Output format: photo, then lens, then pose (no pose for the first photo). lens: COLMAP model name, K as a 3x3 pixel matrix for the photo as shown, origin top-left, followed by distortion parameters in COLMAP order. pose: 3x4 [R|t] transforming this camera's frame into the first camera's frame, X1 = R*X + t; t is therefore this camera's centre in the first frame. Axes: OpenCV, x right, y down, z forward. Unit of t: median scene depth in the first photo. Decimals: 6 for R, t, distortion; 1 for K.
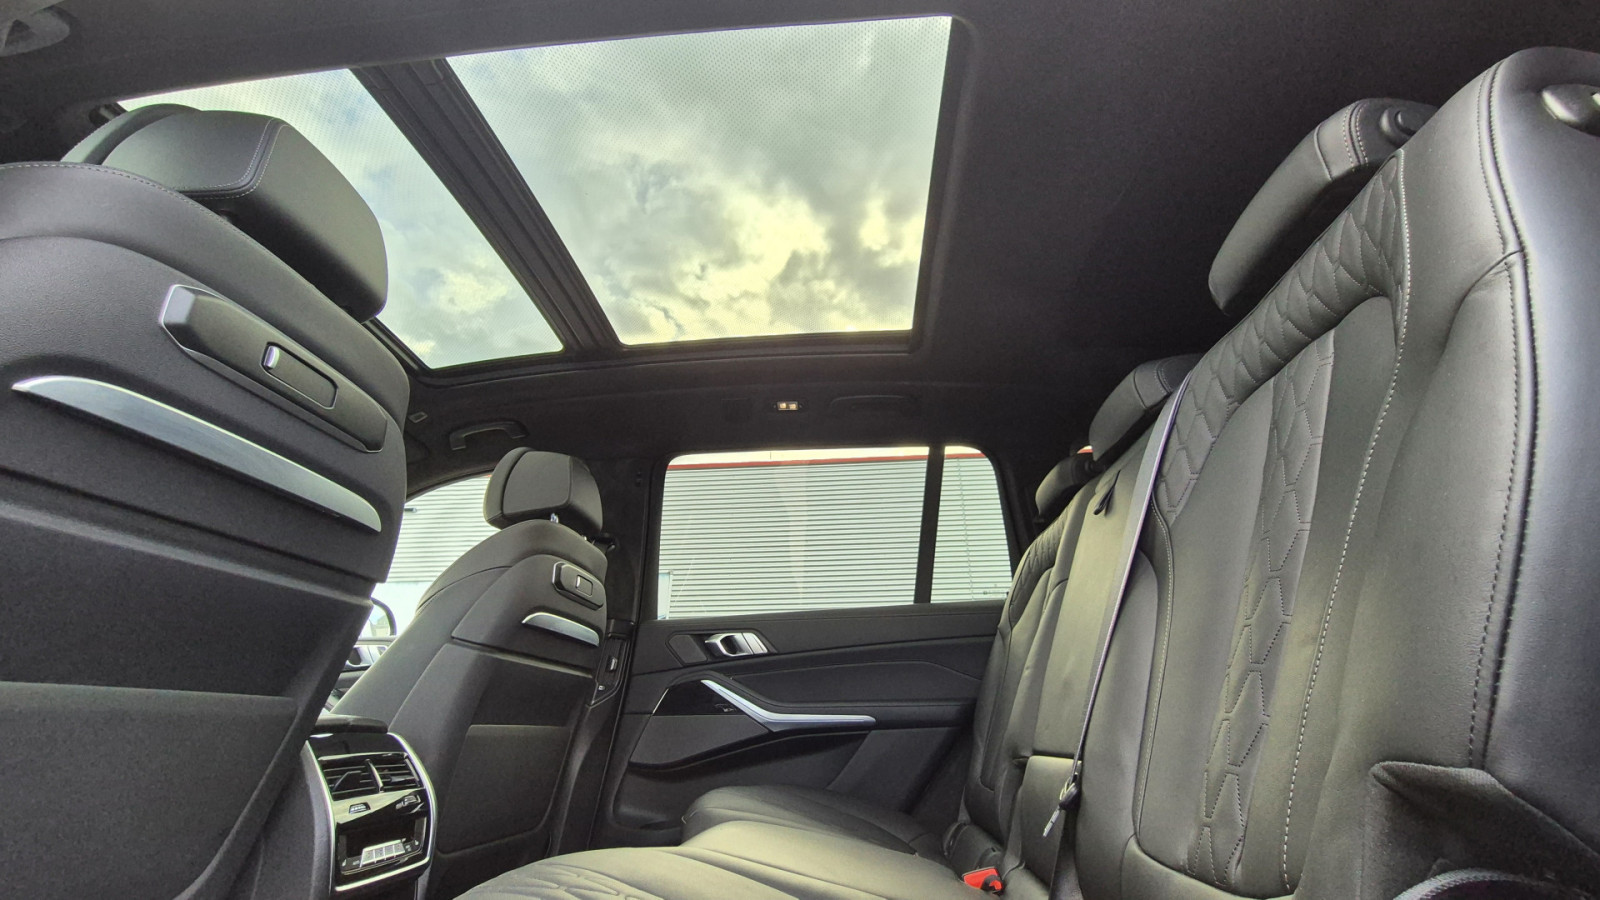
lens RADIAL K [[665.2, 0, 804.6], [0, 665.2, 449.8], [0, 0, 1]] dist [-0.000436, 0.000145]
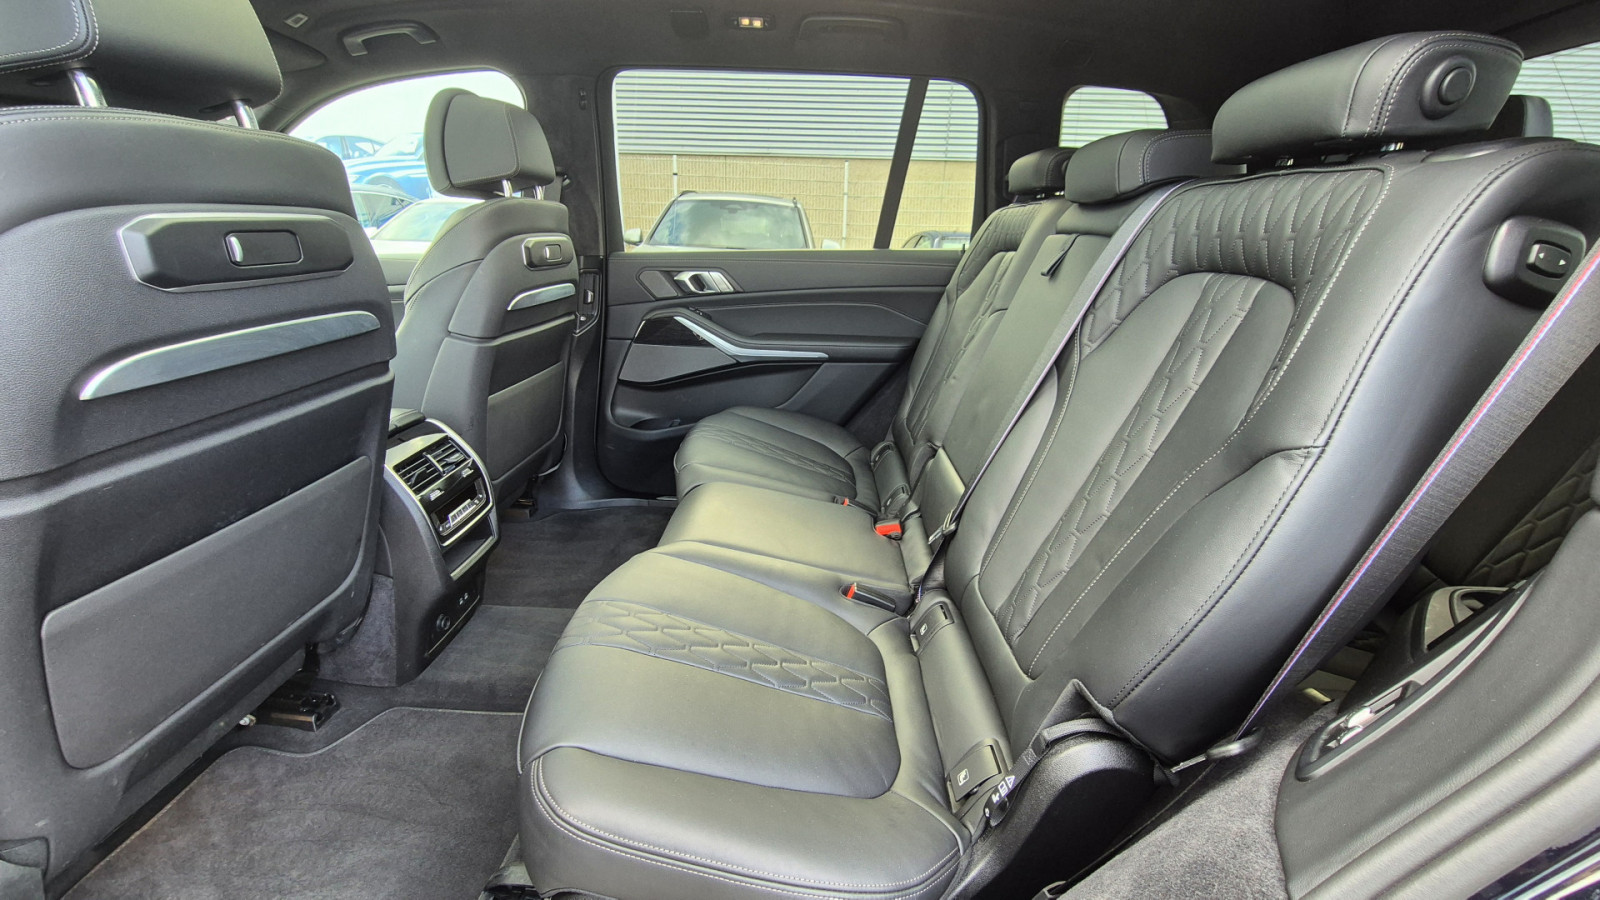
lens RADIAL K [[677.9, 0, 800.0], [0, 677.9, 450.0], [0, 0, 1]] dist [-0.001342, -0.000010]
pose [[0.998518, 0.009222, 0.053641, -0.005206], [-0.042742, 0.743015, 0.667909, -0.279164], [-0.033697, -0.669212, 0.742308, 0.010387]]
